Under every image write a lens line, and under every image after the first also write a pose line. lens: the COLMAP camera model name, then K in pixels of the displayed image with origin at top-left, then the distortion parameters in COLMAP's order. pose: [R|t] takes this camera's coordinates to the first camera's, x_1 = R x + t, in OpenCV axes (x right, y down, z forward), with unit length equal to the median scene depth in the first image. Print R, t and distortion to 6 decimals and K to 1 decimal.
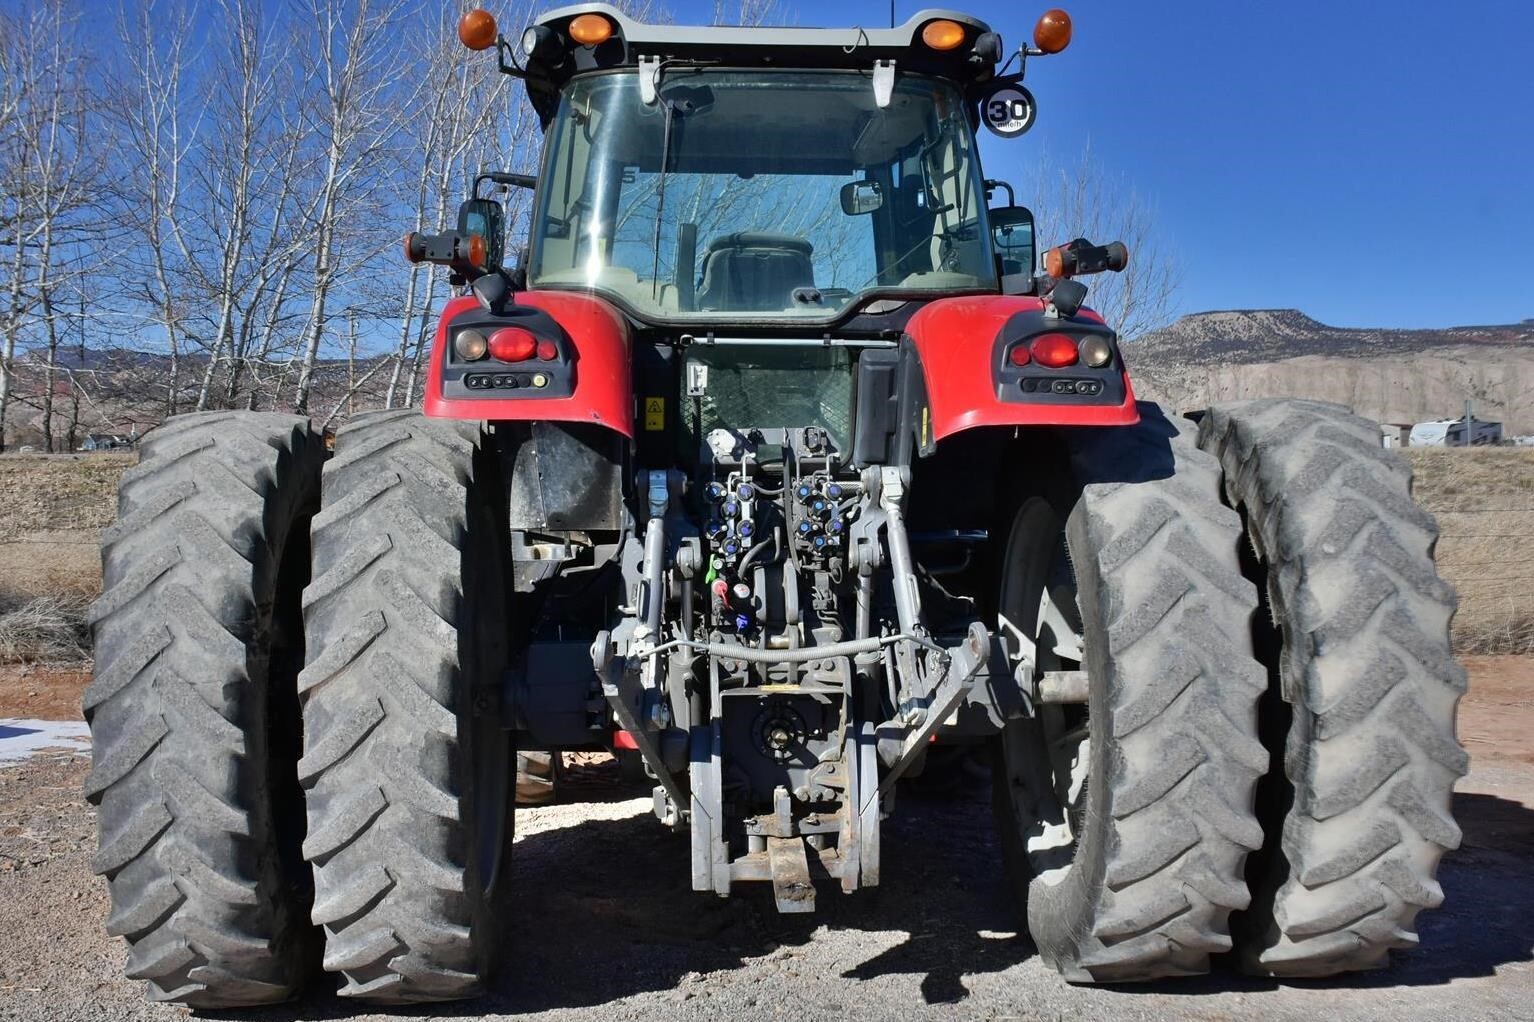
lens RADIAL K [[1577.2, 0, 714.0], [0, 1577.2, 509.3], [0, 0, 1]] dist [-0.018713, -0.005039]
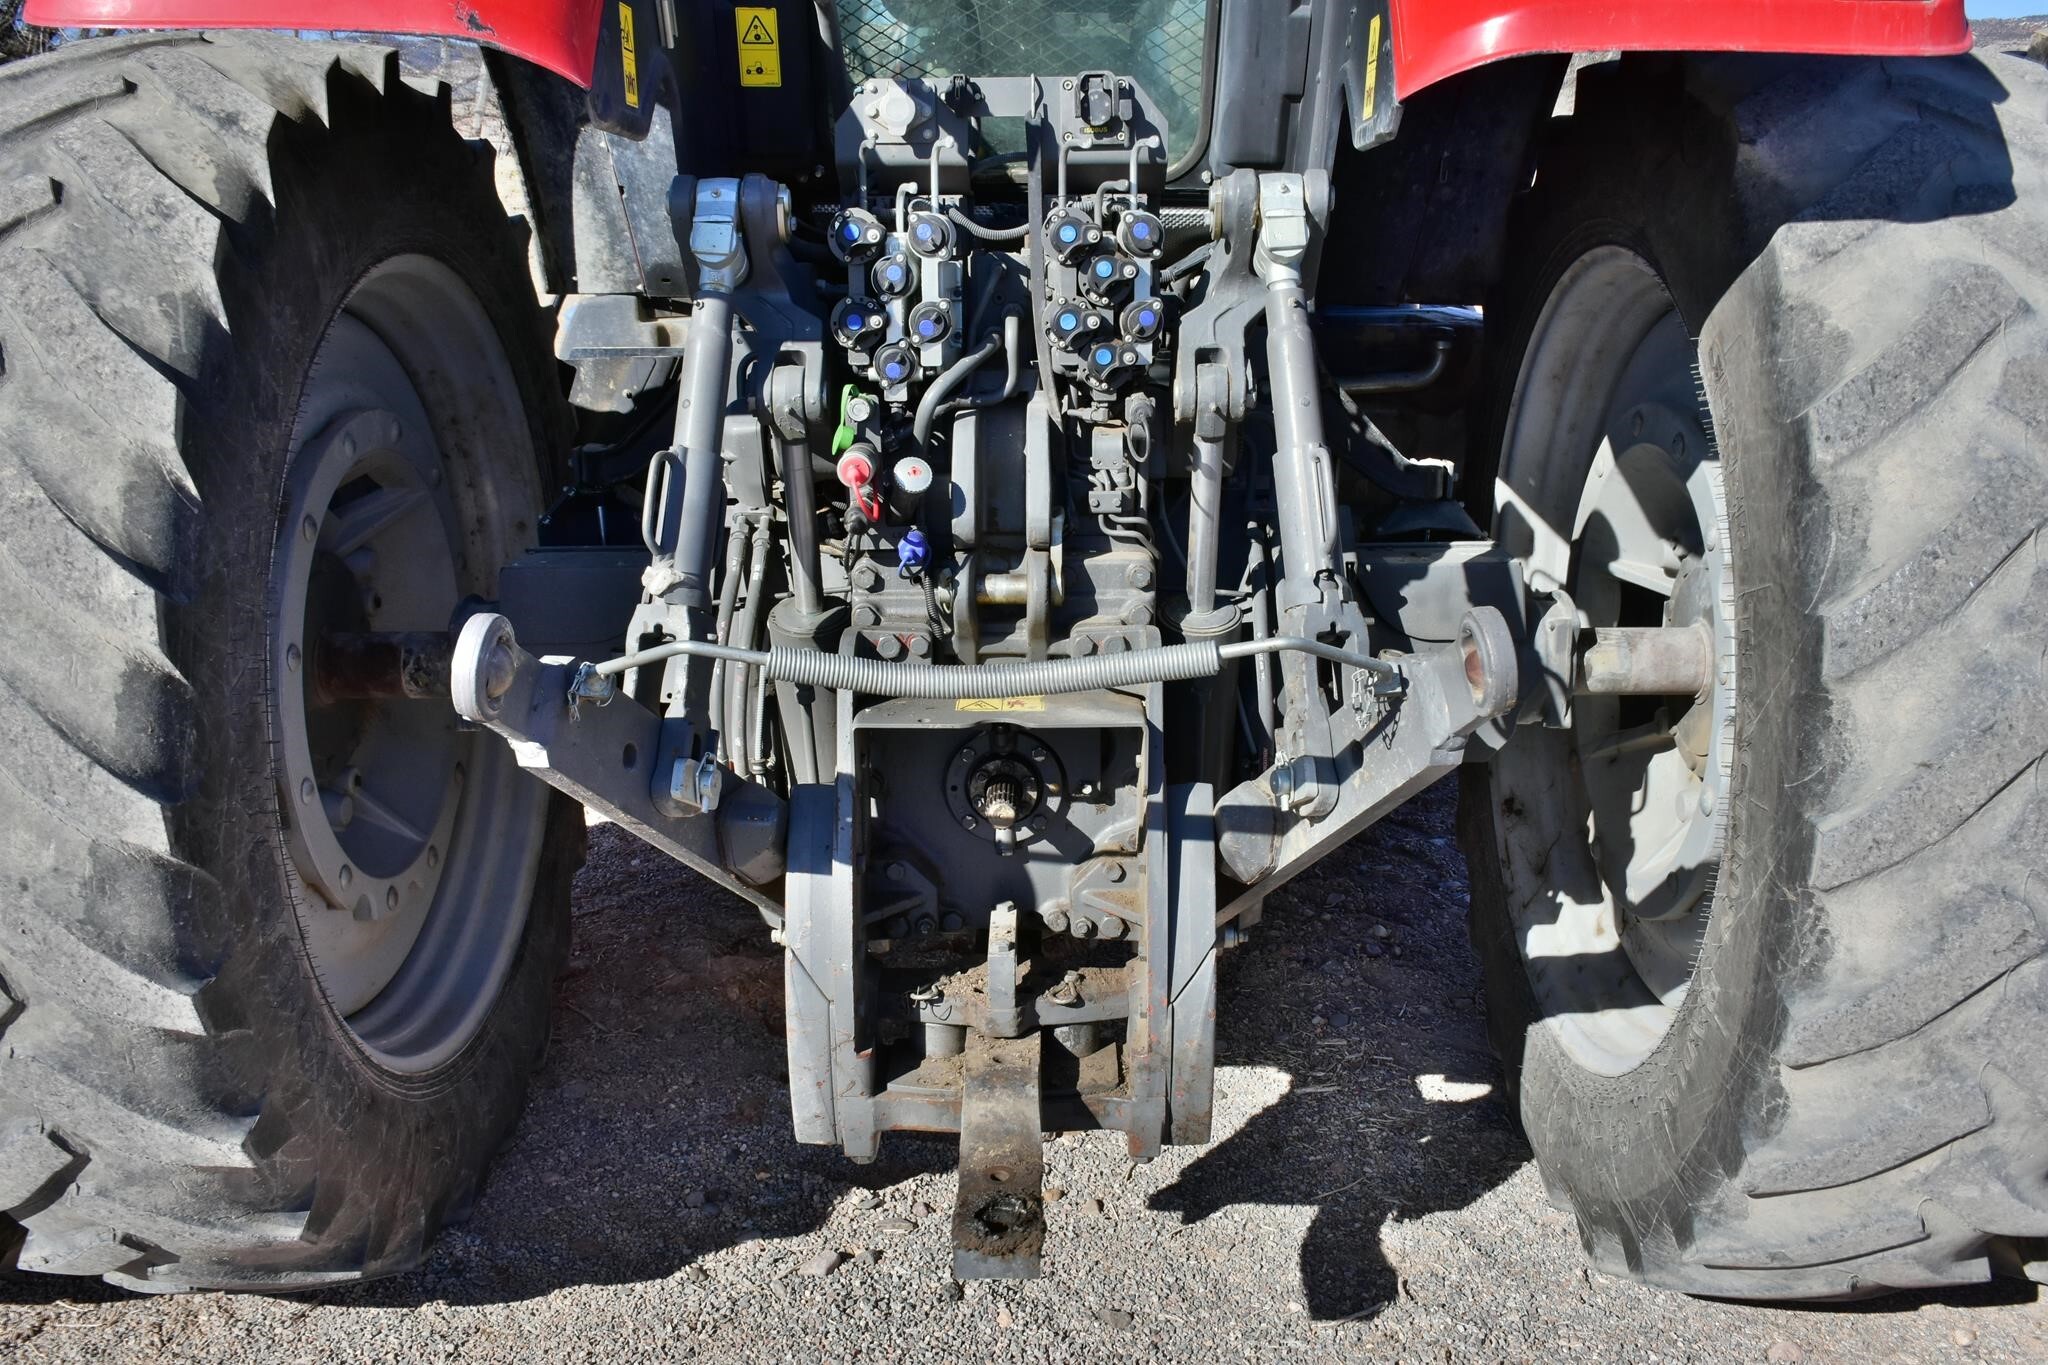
lens RADIAL K [[1764.5, 0, 1021.7], [0, 1764.5, 679.9], [0, 0, 1]] dist [-0.012426, -0.000561]
pose [[0.998554, 0.021577, -0.049236, 0.070062], [-0.008893, 0.969593, 0.244560, -0.010712], [0.053015, -0.243769, 0.968383, 0.522375]]
